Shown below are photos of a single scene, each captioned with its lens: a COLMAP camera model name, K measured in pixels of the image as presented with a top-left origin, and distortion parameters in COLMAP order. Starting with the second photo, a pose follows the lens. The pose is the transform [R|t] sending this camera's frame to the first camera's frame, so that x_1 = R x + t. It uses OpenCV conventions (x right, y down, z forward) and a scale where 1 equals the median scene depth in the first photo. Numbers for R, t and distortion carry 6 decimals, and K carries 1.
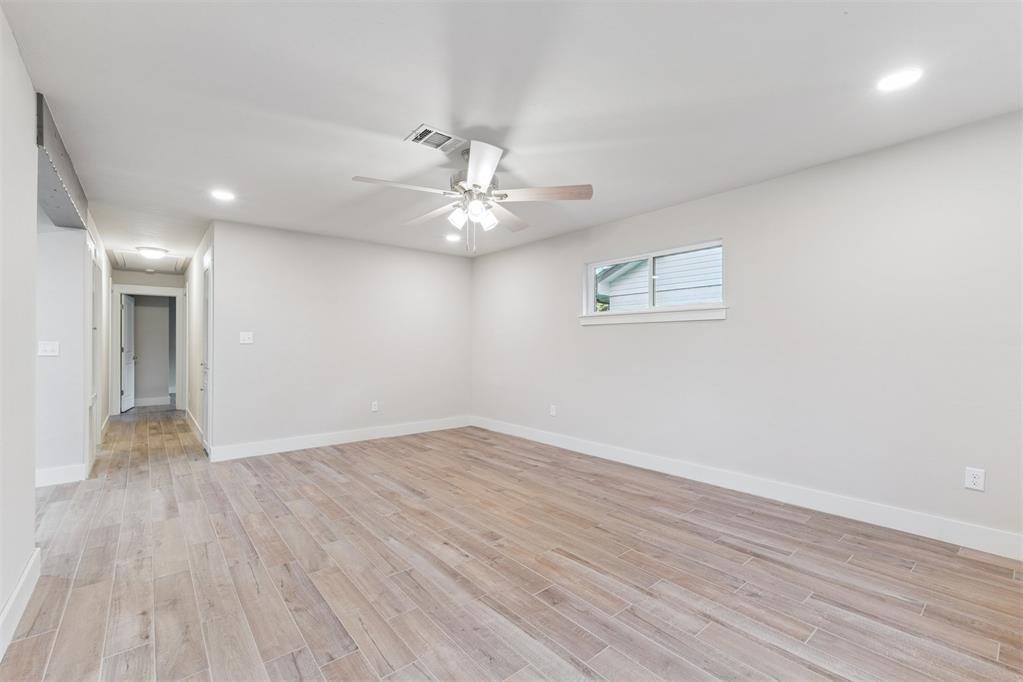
lens RADIAL K [[441.3, 0, 509.6], [0, 441.3, 341.4], [0, 0, 1]] dist [0.000053, 0.000225]
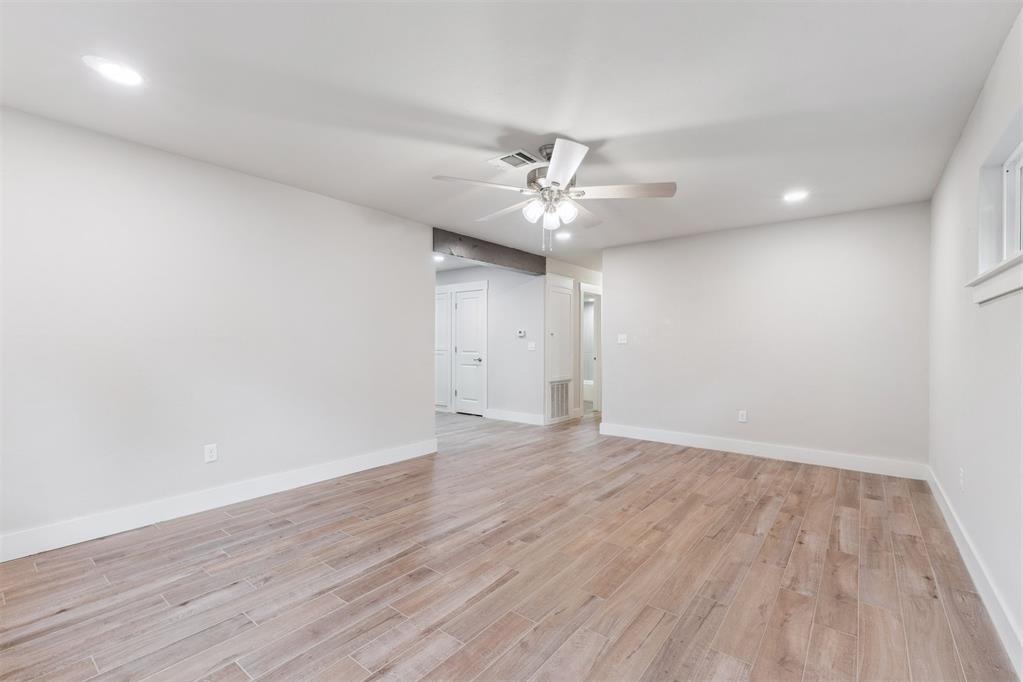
lens RADIAL K [[441.3, 0, 509.6], [0, 441.3, 341.4], [0, 0, 1]] dist [0.000053, 0.000225]
pose [[0.208812, -0.003163, -0.977951, 0.746416], [0.002365, 0.999993, -0.002729, -0.001950], [0.977953, -0.001743, 0.208818, 0.598537]]
